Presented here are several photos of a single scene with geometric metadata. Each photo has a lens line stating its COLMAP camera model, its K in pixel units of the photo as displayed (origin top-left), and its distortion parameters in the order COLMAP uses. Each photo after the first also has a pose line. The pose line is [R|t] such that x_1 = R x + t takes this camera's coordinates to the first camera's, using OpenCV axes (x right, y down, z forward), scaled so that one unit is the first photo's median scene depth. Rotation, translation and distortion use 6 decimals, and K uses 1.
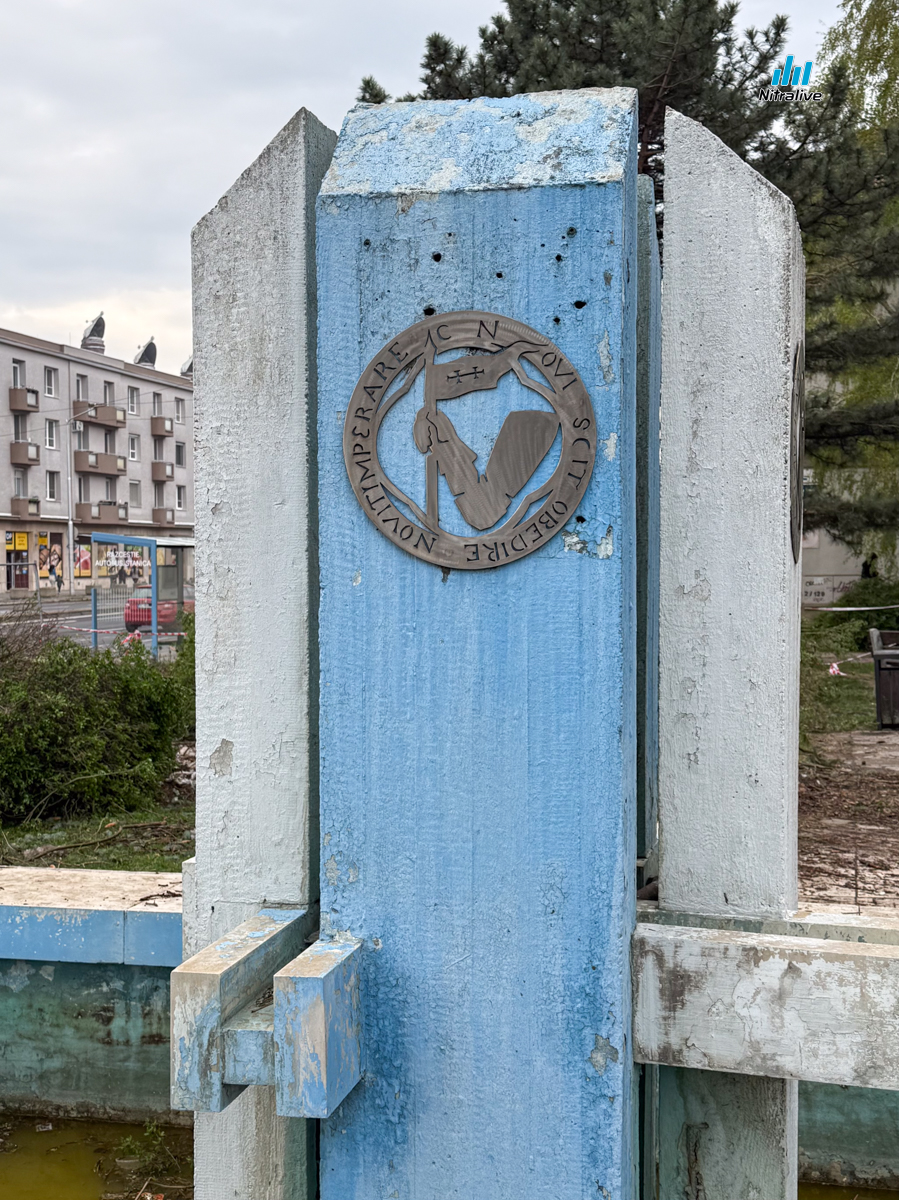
lens RADIAL K [[1575.4, 0, 449.3], [0, 1575.4, 606.5], [0, 0, 1]] dist [0.126524, 0.000000]
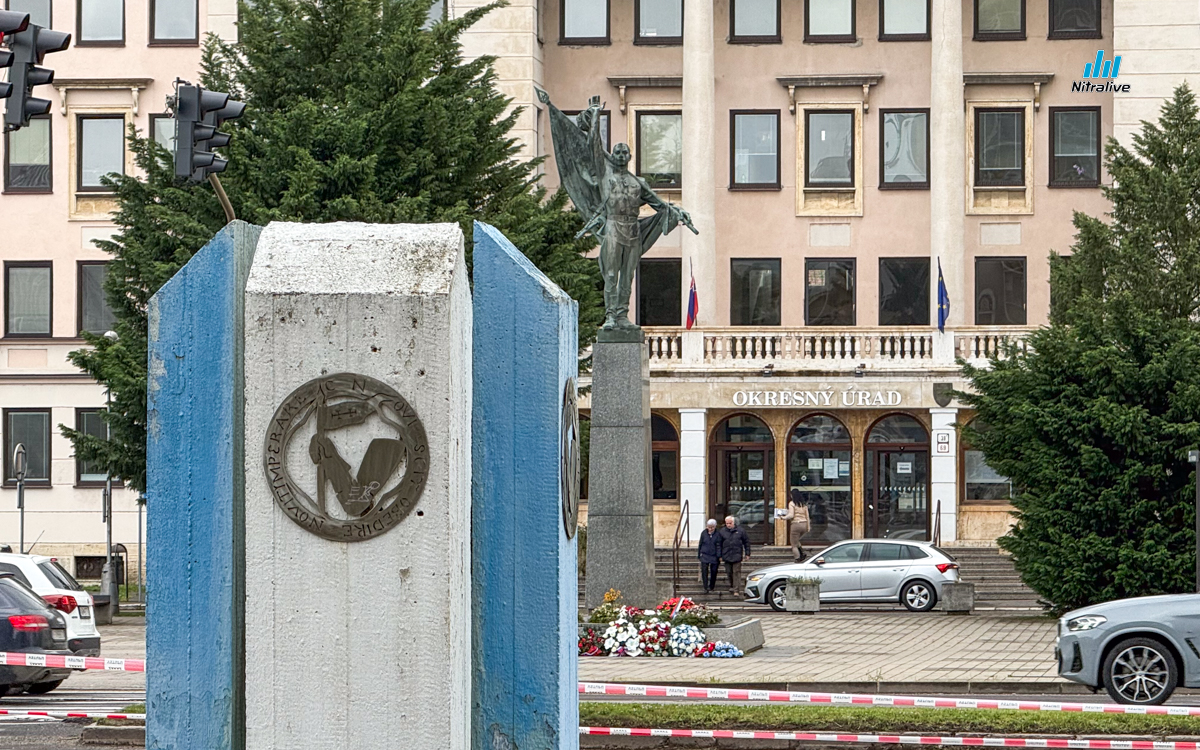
lens RADIAL K [[5064.3, 0, 597.6], [0, 5064.3, 374.0], [0, 0, 1]] dist [0.687855, 0.000000]
pose [[0.127417, -0.016460, -0.991713, 4.194861], [-0.027020, 0.999434, -0.020060, -0.086922], [0.991481, 0.029352, 0.126900, 0.676670]]
